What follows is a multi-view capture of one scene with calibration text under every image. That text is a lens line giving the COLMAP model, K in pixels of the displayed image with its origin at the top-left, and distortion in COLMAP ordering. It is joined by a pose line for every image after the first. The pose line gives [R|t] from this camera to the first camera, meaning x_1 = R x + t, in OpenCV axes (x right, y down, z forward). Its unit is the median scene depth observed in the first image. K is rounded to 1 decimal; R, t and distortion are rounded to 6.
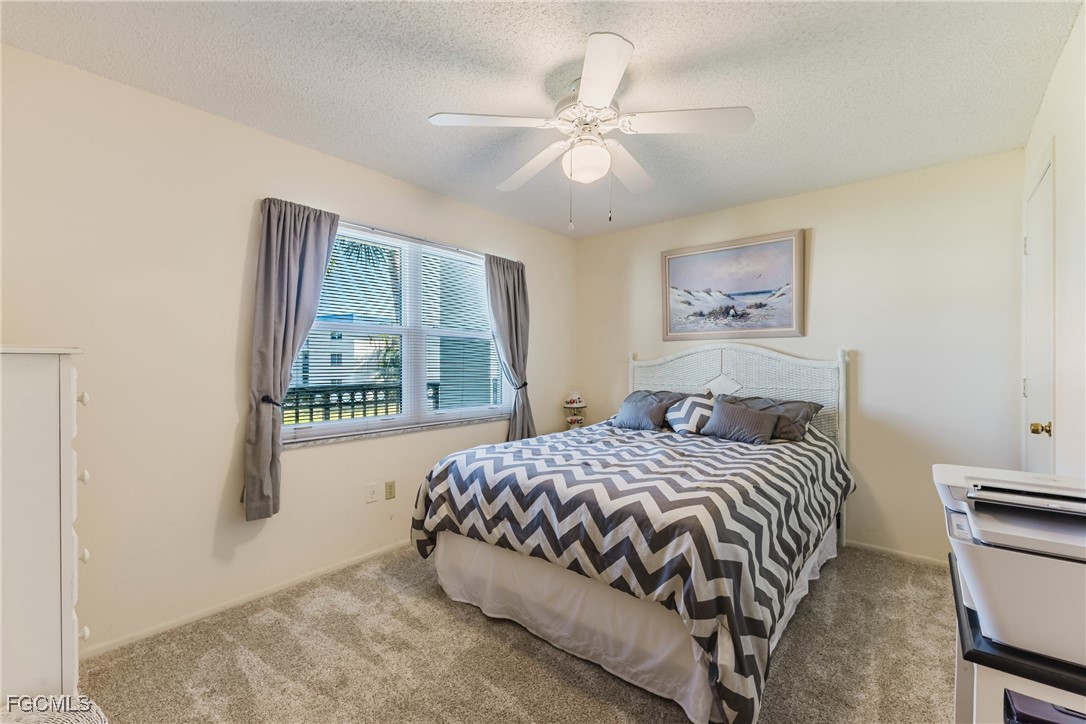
lens RADIAL K [[462.0, 0, 541.8], [0, 462.0, 361.0], [0, 0, 1]] dist [0.005641, -0.001833]
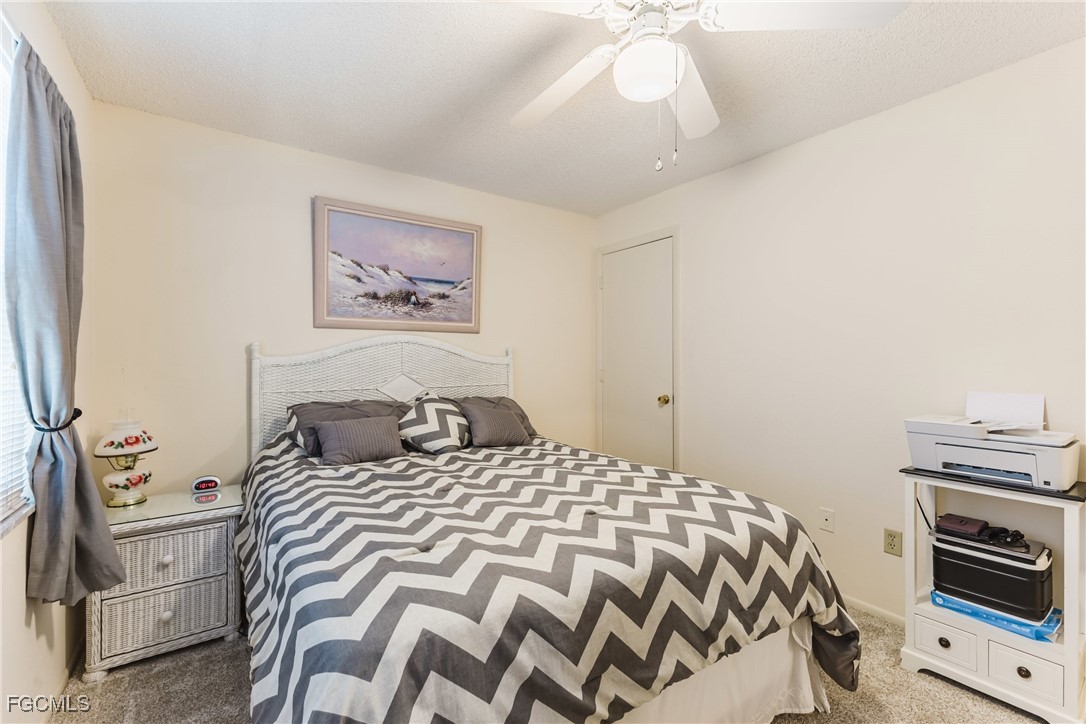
lens RADIAL K [[462.0, 0, 542.9], [0, 462.0, 359.2], [0, 0, 1]] dist [0.005641, -0.001833]
pose [[0.248250, 0.001203, 0.968695, -0.353860], [0.003309, 0.999992, -0.002090, 0.006358], [-0.968690, 0.003725, 0.248244, 0.577082]]
